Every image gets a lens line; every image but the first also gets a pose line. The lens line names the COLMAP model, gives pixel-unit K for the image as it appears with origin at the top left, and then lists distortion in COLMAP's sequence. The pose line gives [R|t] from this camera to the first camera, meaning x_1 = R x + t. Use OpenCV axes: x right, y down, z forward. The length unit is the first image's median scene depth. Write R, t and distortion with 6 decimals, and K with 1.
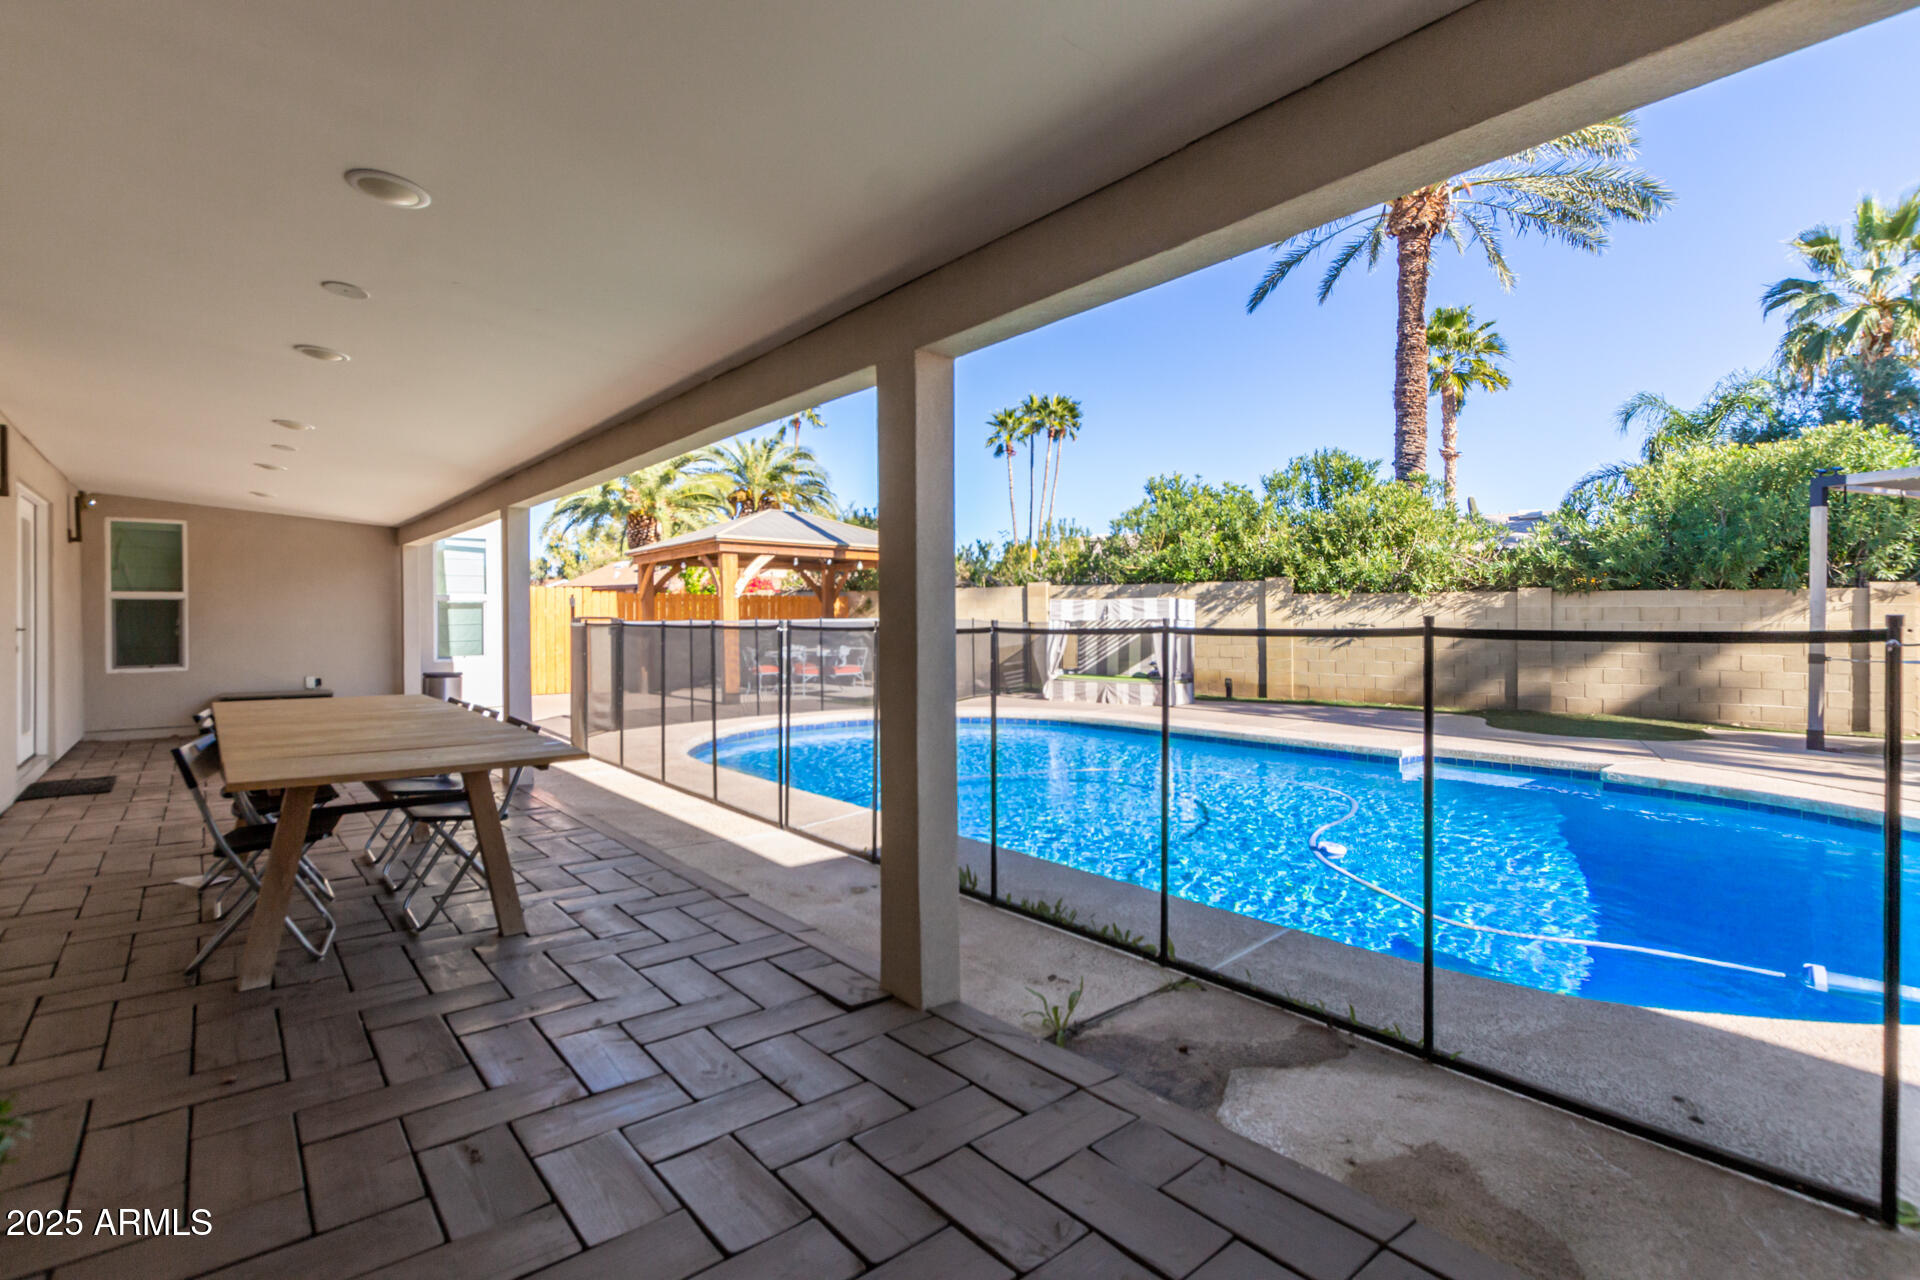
lens RADIAL K [[905.3, 0, 960.0], [0, 905.3, 640.0], [0, 0, 1]] dist [0.000055, -0.000414]
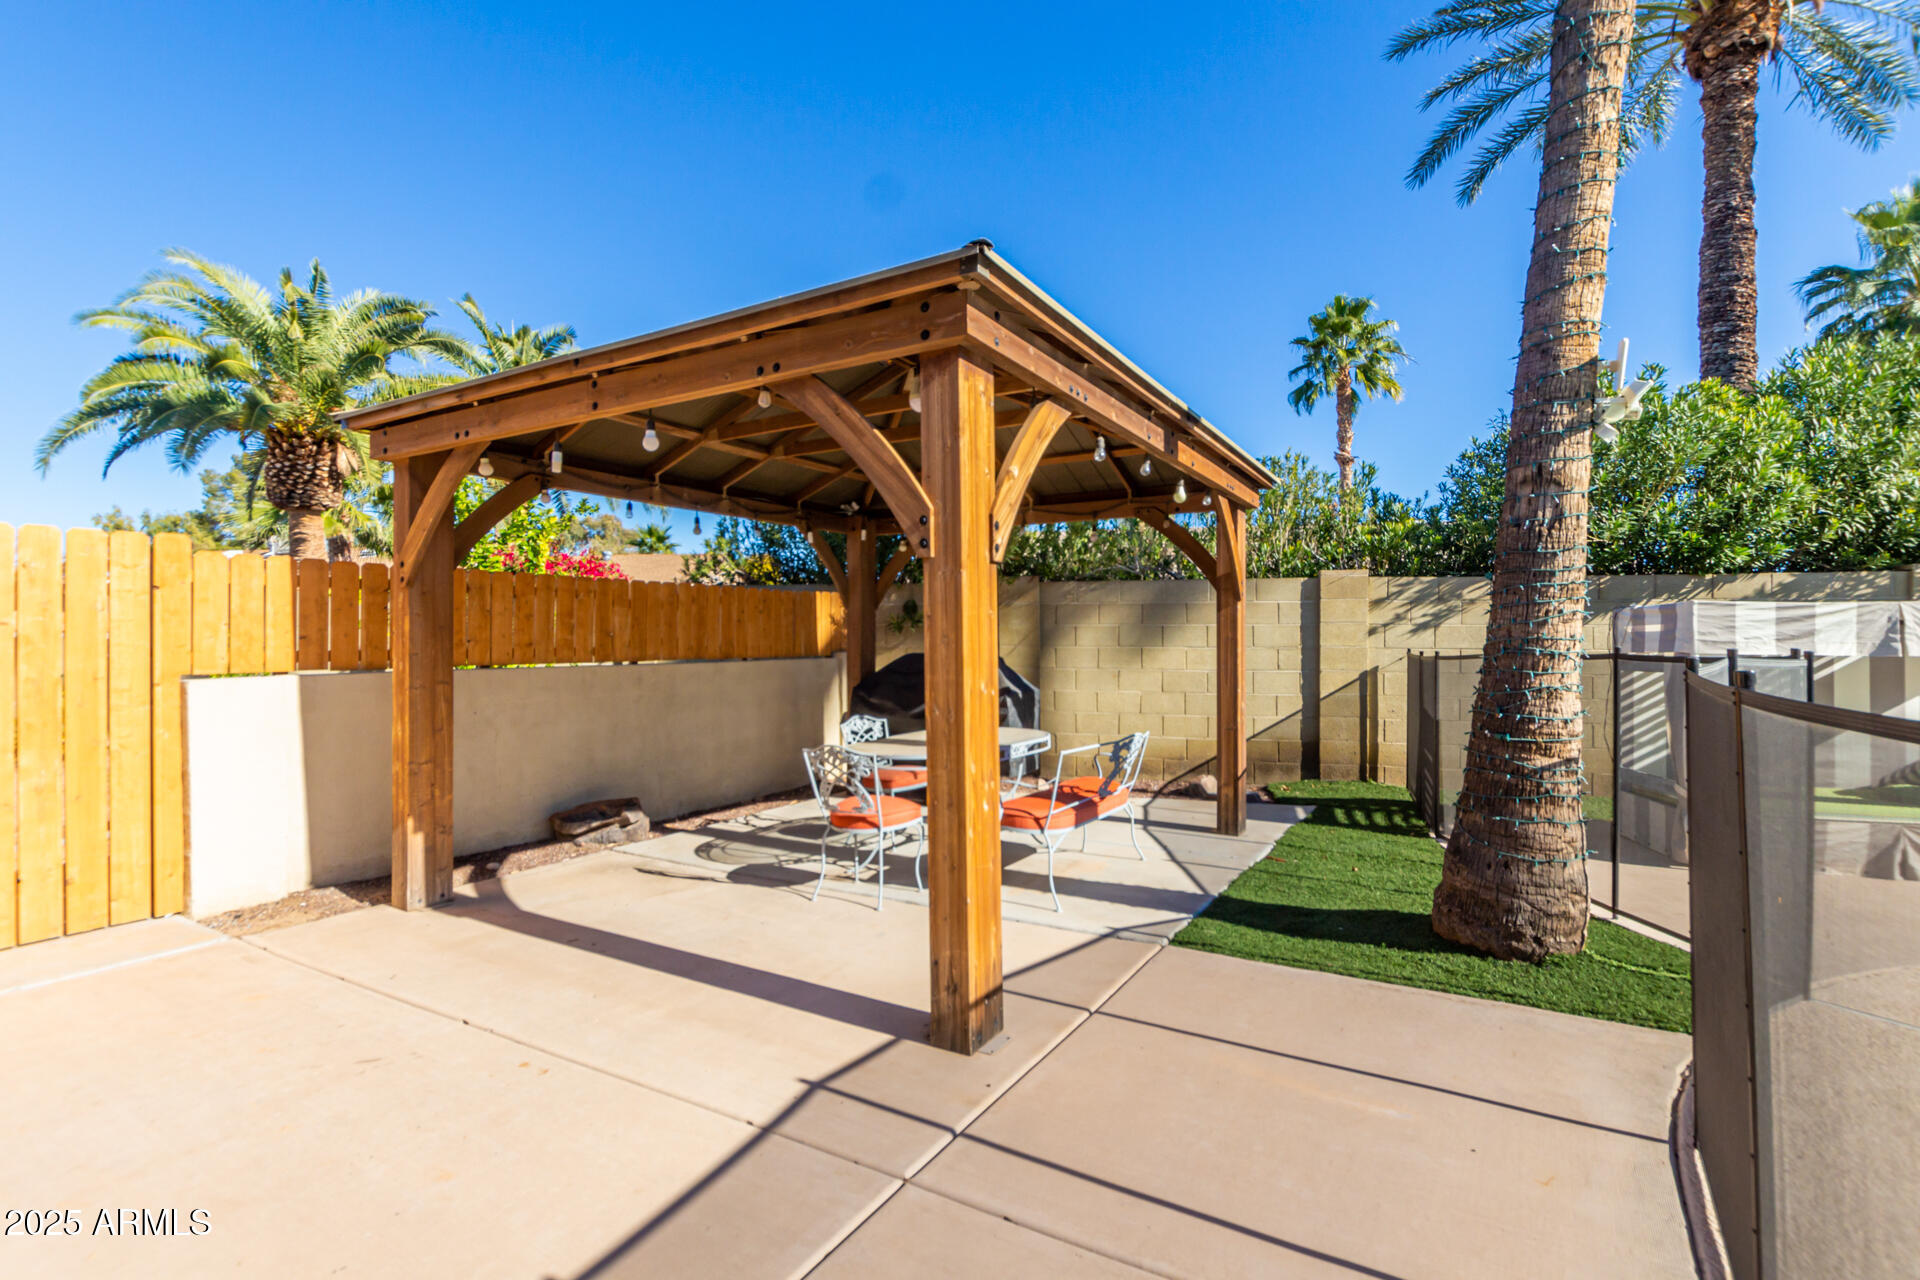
lens RADIAL K [[890.4, 0, 975.7], [0, 890.4, 642.2], [0, 0, 1]] dist [0.000455, -0.000506]
pose [[0.940987, -0.000111, 0.338442, -0.255668], [0.005077, 0.999892, -0.013787, -0.020349], [-0.338404, 0.014692, 0.940886, 0.628616]]
